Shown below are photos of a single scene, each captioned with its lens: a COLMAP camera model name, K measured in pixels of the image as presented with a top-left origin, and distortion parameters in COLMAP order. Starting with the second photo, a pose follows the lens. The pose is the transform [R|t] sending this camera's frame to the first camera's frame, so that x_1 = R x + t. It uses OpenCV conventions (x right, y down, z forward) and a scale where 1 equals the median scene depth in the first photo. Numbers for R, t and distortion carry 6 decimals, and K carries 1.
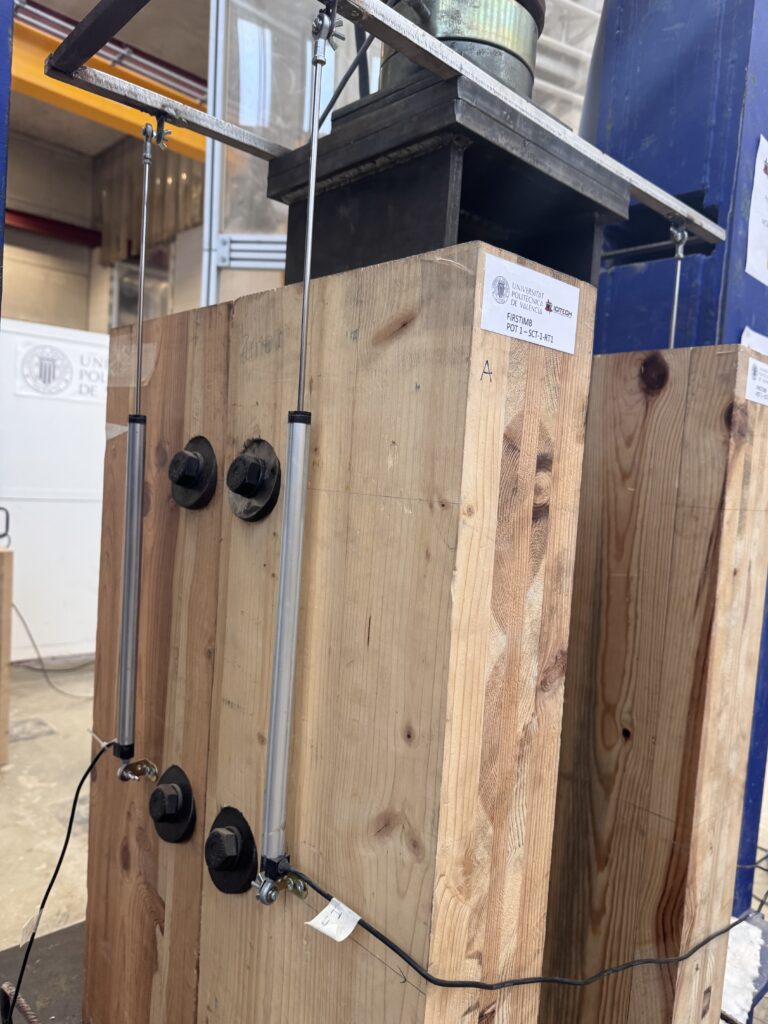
lens RADIAL K [[724.6, 0, 383.6], [0, 724.6, 508.7], [0, 0, 1]] dist [0.008948, -0.002179]
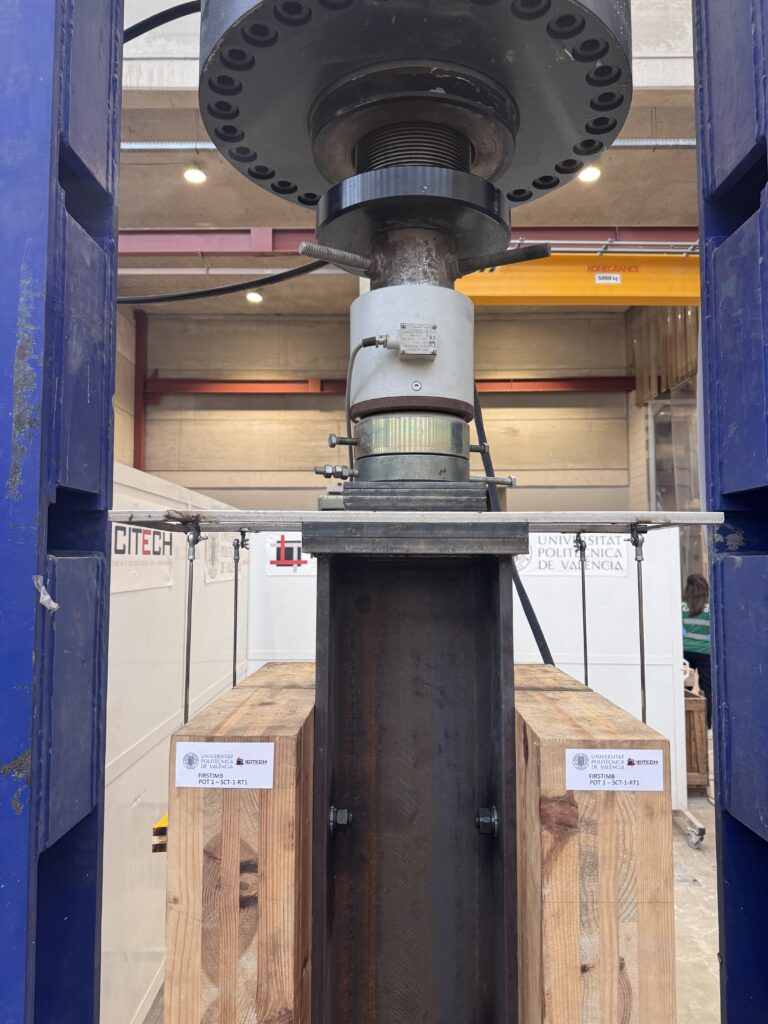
lens RADIAL K [[724.6, 0, 383.2], [0, 724.6, 513.0], [0, 0, 1]] dist [0.008948, -0.002179]
pose [[0.725661, -0.111232, -0.679002, 1.485619], [0.004034, 0.987517, -0.157461, -0.533848], [0.688041, 0.111524, 0.717051, 0.051636]]
